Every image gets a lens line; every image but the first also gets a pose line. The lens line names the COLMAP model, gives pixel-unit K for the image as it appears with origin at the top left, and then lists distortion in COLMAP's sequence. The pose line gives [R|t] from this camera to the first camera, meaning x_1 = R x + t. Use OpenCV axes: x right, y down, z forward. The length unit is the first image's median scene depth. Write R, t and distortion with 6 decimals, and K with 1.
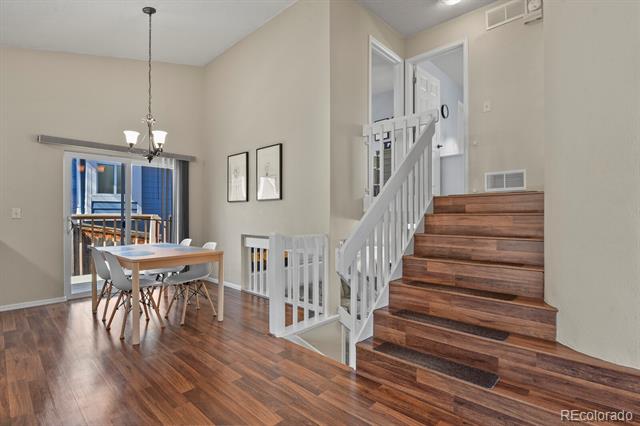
lens RADIAL K [[310.7, 0, 320.9], [0, 310.7, 214.8], [0, 0, 1]] dist [-0.016097, 0.000099]
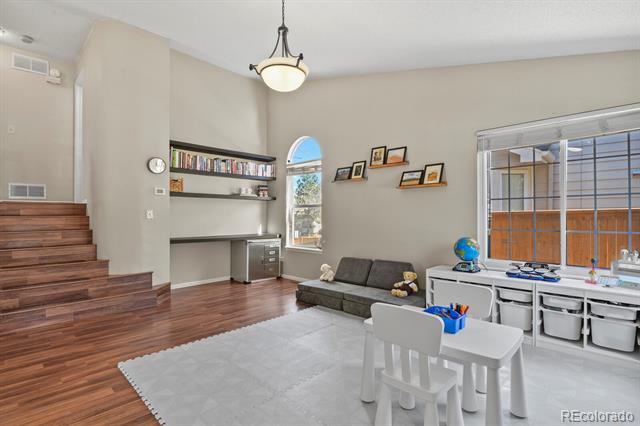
lens RADIAL K [[310.7, 0, 319.8], [0, 310.7, 214.5], [0, 0, 1]] dist [-0.016097, 0.000099]
pose [[0.018557, 0.006939, 0.999804, -0.714257], [0.004280, 0.999966, -0.007020, 0.003401], [-0.999819, 0.004409, 0.018527, -0.275200]]
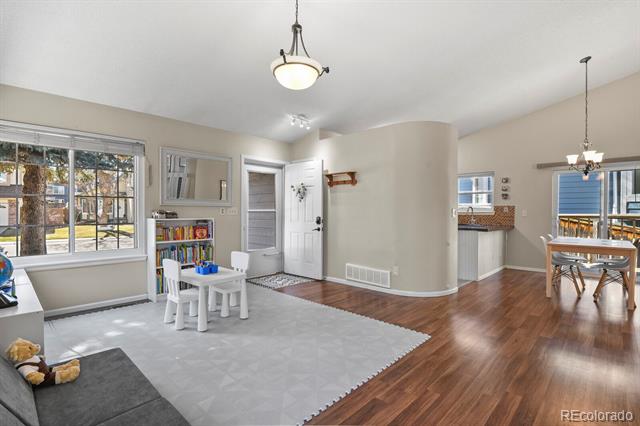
lens RADIAL K [[310.7, 0, 320.7], [0, 310.7, 213.0], [0, 0, 1]] dist [-0.016097, 0.000099]
pose [[-0.002513, 0.007107, -0.999972, 0.737908], [-0.008919, 0.999935, 0.007129, -0.009107], [0.999957, 0.008937, -0.002450, -0.118206]]
